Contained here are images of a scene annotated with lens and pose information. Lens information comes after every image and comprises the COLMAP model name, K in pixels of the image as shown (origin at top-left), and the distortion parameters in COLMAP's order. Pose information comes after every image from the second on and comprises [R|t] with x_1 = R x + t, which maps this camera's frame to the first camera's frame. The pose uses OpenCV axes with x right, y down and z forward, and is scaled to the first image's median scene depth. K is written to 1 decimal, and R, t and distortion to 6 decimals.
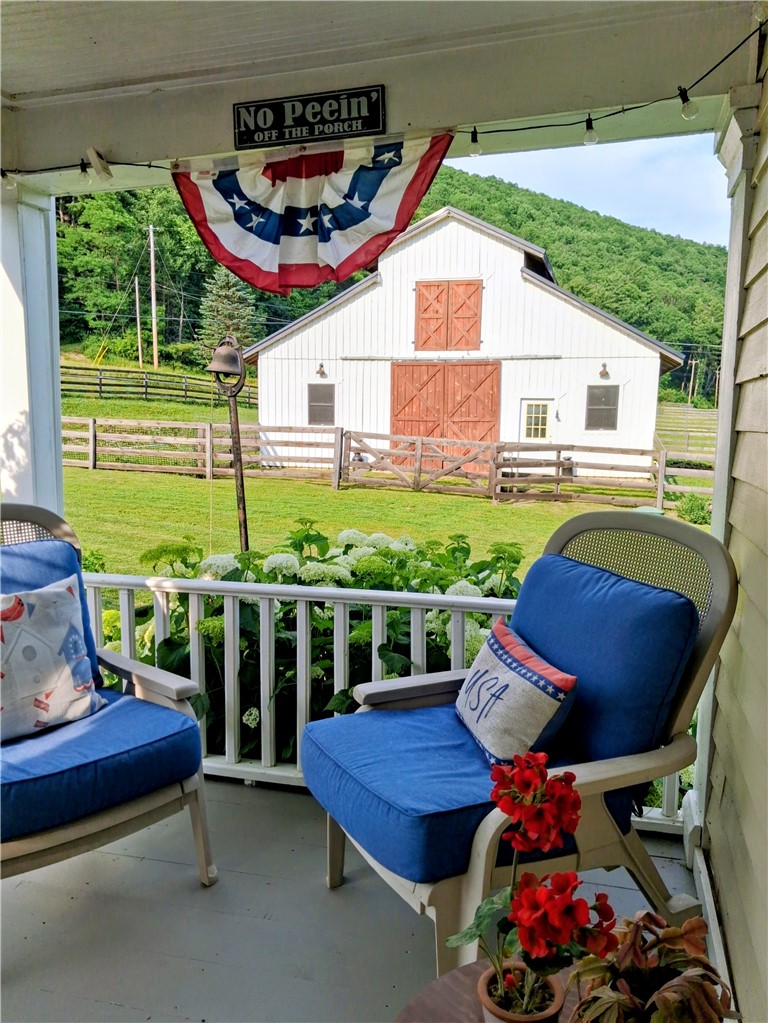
lens RADIAL K [[809.6, 0, 388.2], [0, 809.6, 522.4], [0, 0, 1]] dist [0.043719, -0.083908]
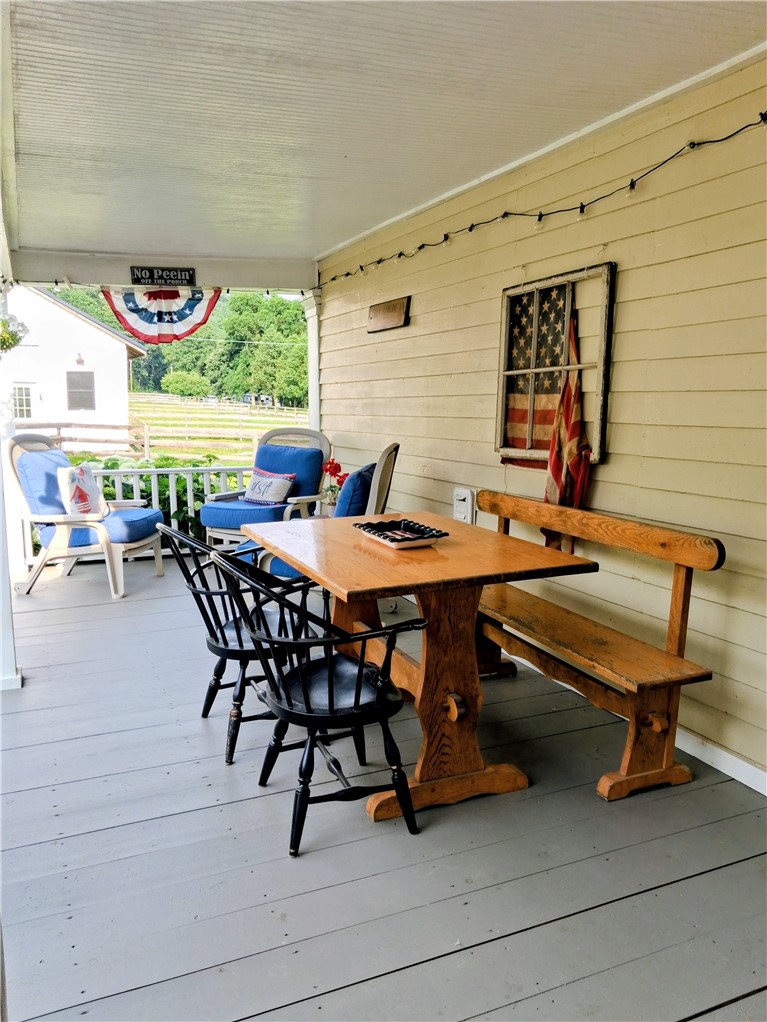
lens RADIAL K [[808.9, 0, 385.9], [0, 808.9, 512.0], [0, 0, 1]] dist [0.043719, -0.083908]
pose [[0.770195, -0.097263, 0.630348, -1.219682], [0.092105, 0.994906, 0.040975, 0.191172], [-0.631123, 0.026500, 0.775230, -1.363796]]
